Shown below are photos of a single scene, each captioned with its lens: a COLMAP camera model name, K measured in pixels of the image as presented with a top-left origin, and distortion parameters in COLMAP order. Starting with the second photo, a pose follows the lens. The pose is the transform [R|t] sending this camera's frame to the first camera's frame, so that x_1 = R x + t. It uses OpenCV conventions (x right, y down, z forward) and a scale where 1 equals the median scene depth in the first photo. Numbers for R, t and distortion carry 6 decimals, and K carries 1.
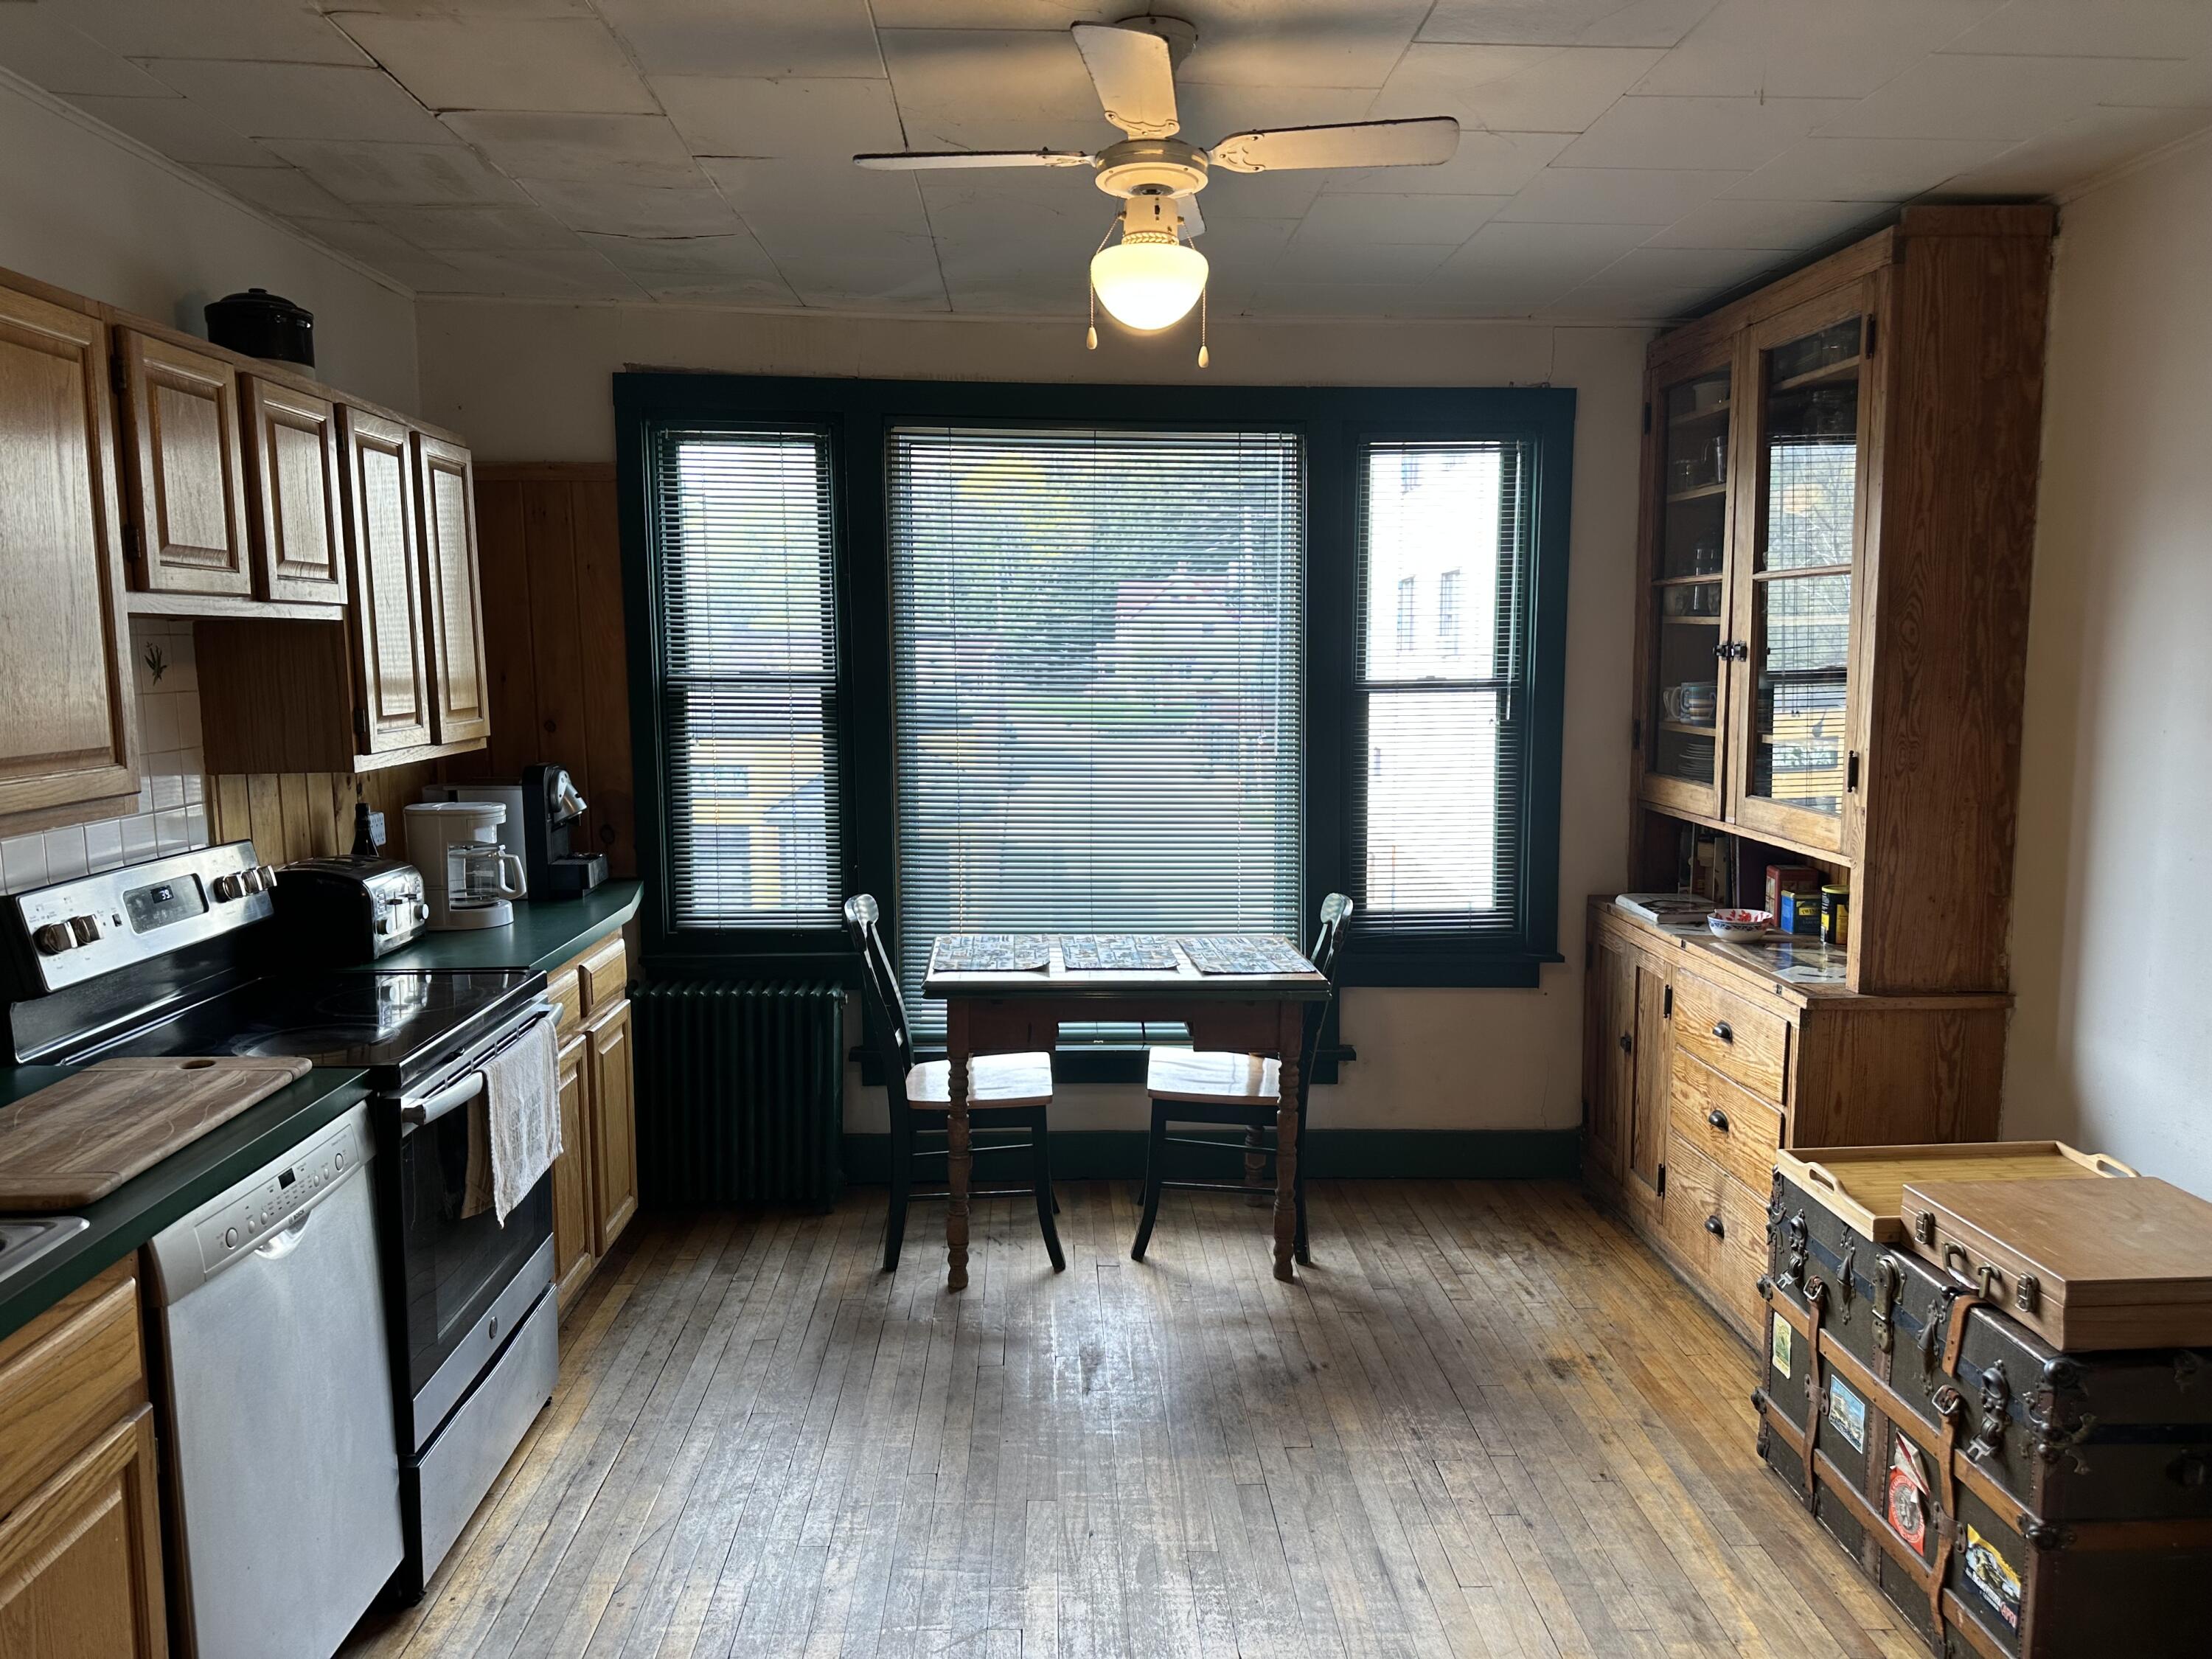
lens RADIAL K [[1557.9, 0, 1095.8], [0, 1557.9, 834.9], [0, 0, 1]] dist [0.131709, -0.148316]
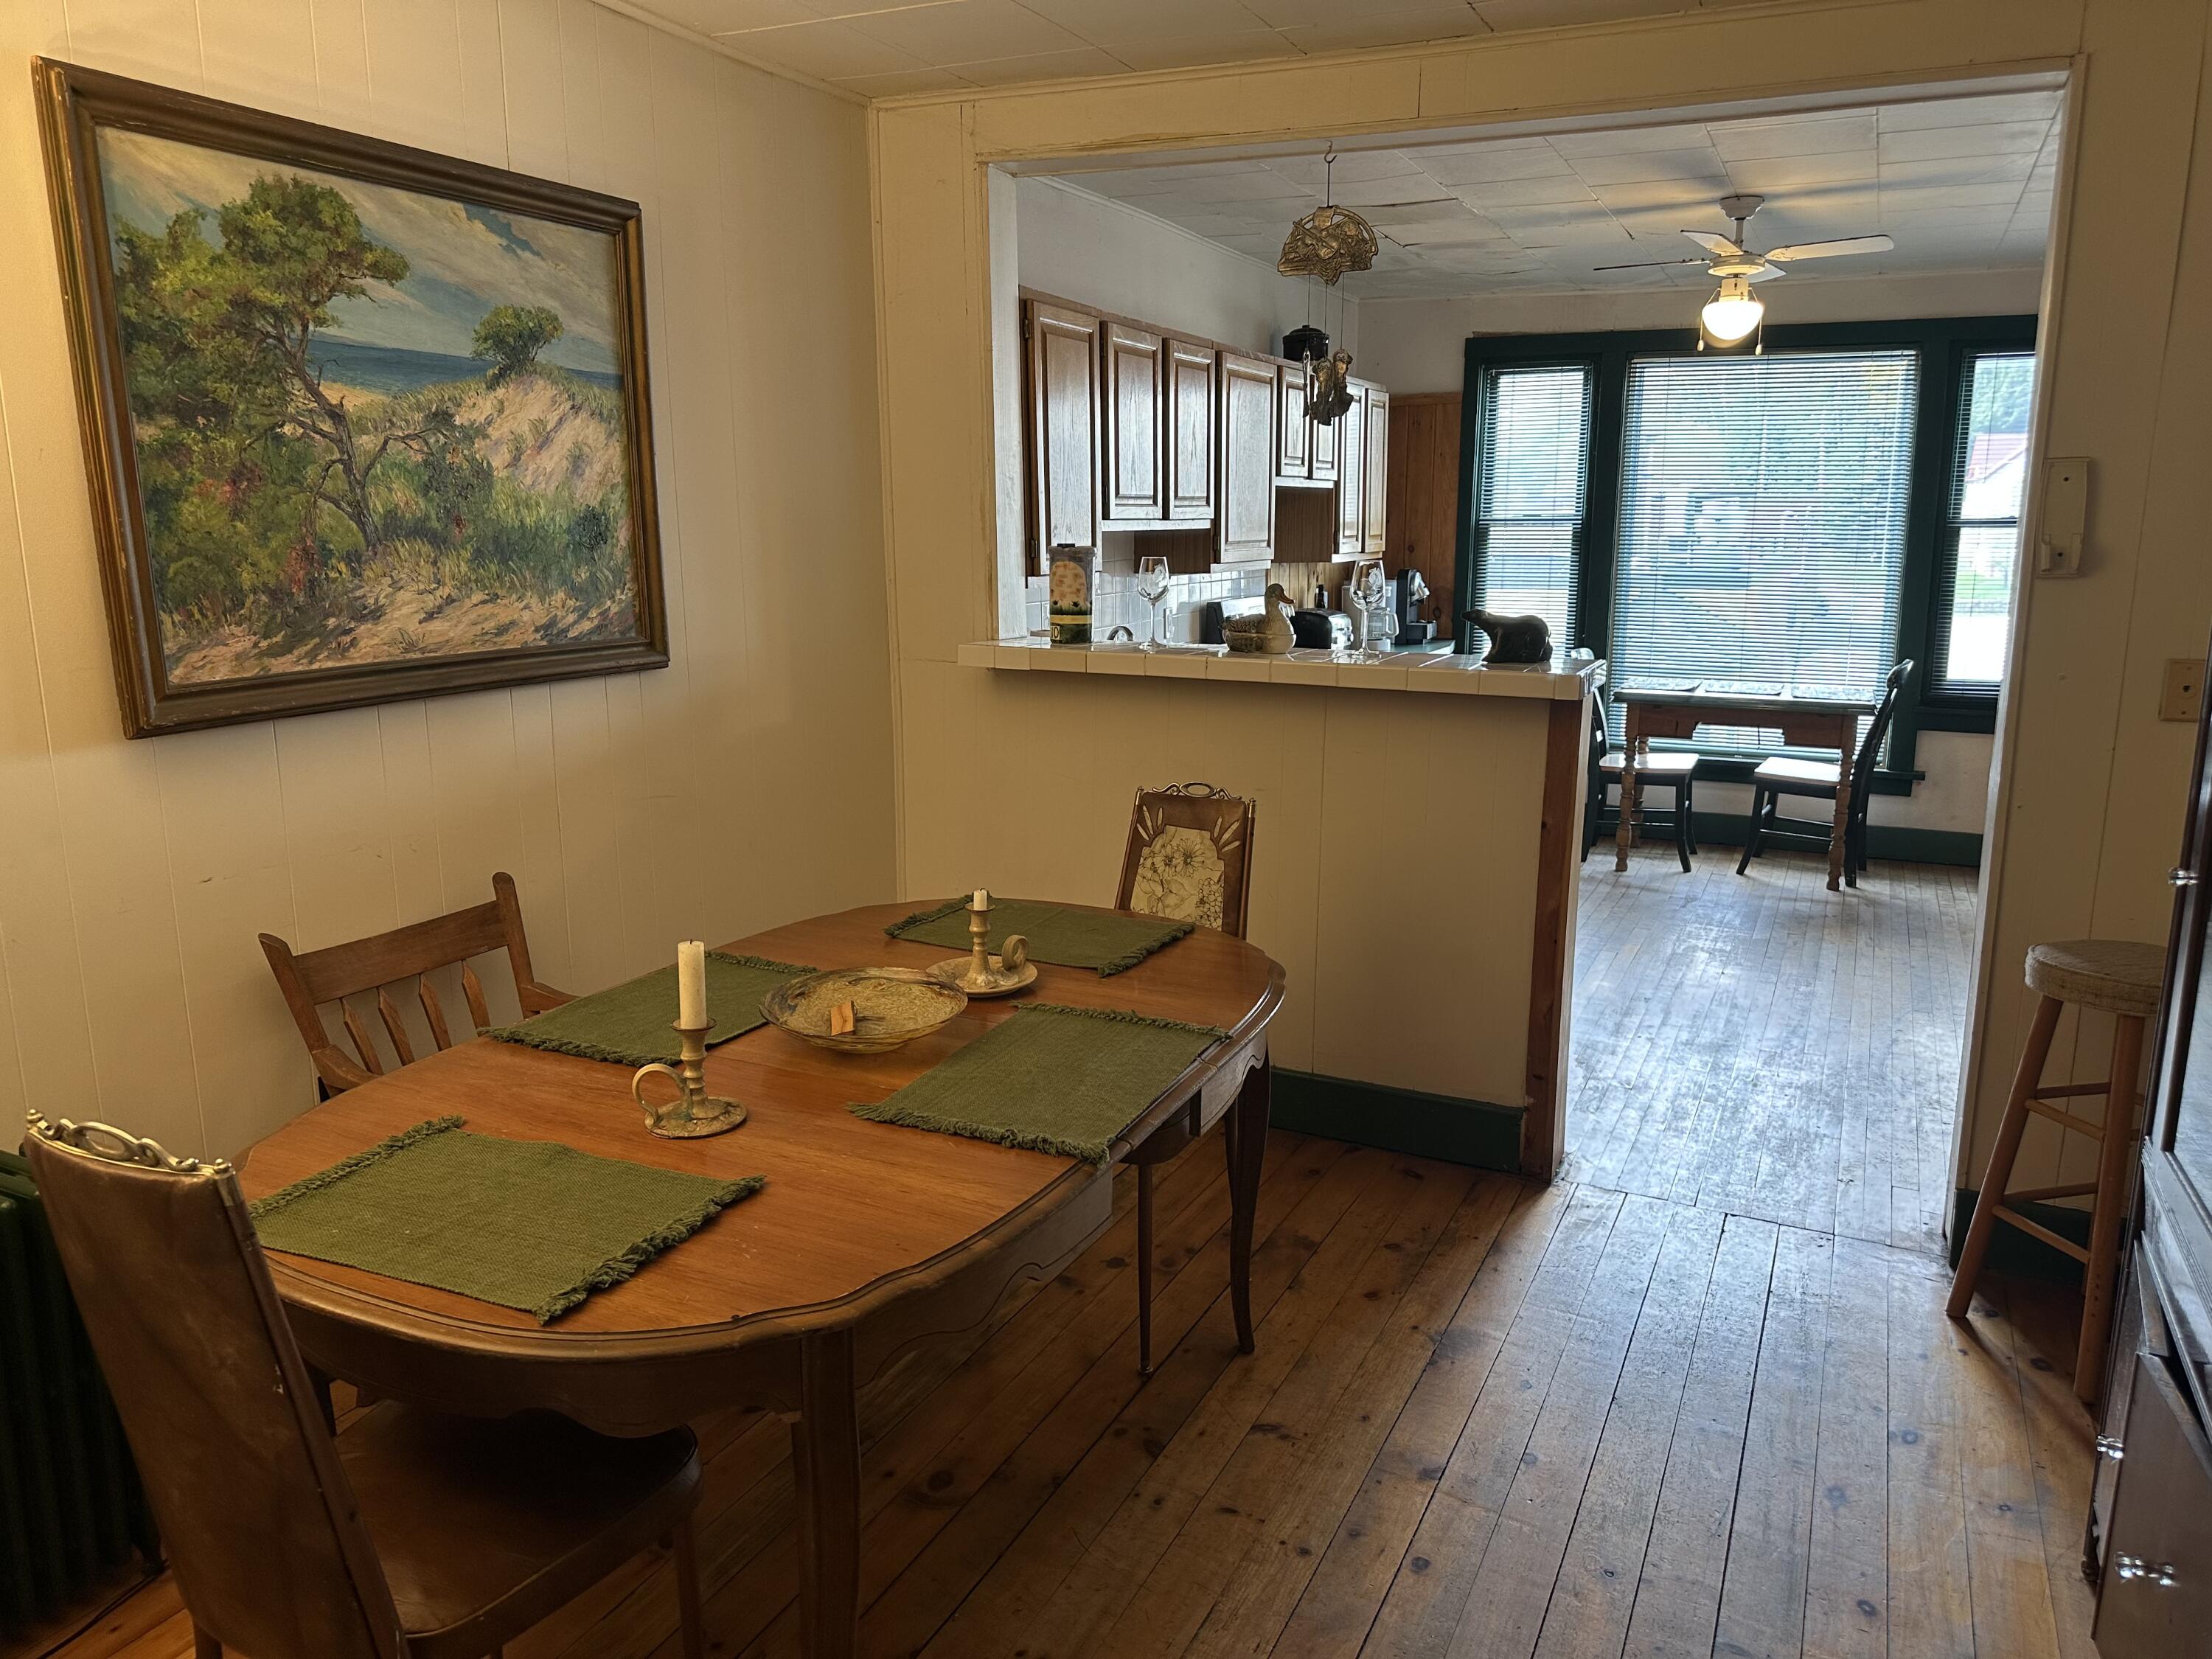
lens RADIAL K [[1557.9, 0, 1095.8], [0, 1557.9, 834.9], [0, 0, 1]] dist [0.131709, -0.148316]
pose [[0.883061, 0.091152, -0.460320, 0.201305], [-0.054351, 0.994218, 0.092608, 0.118783], [0.466100, -0.056759, 0.882910, -0.819520]]
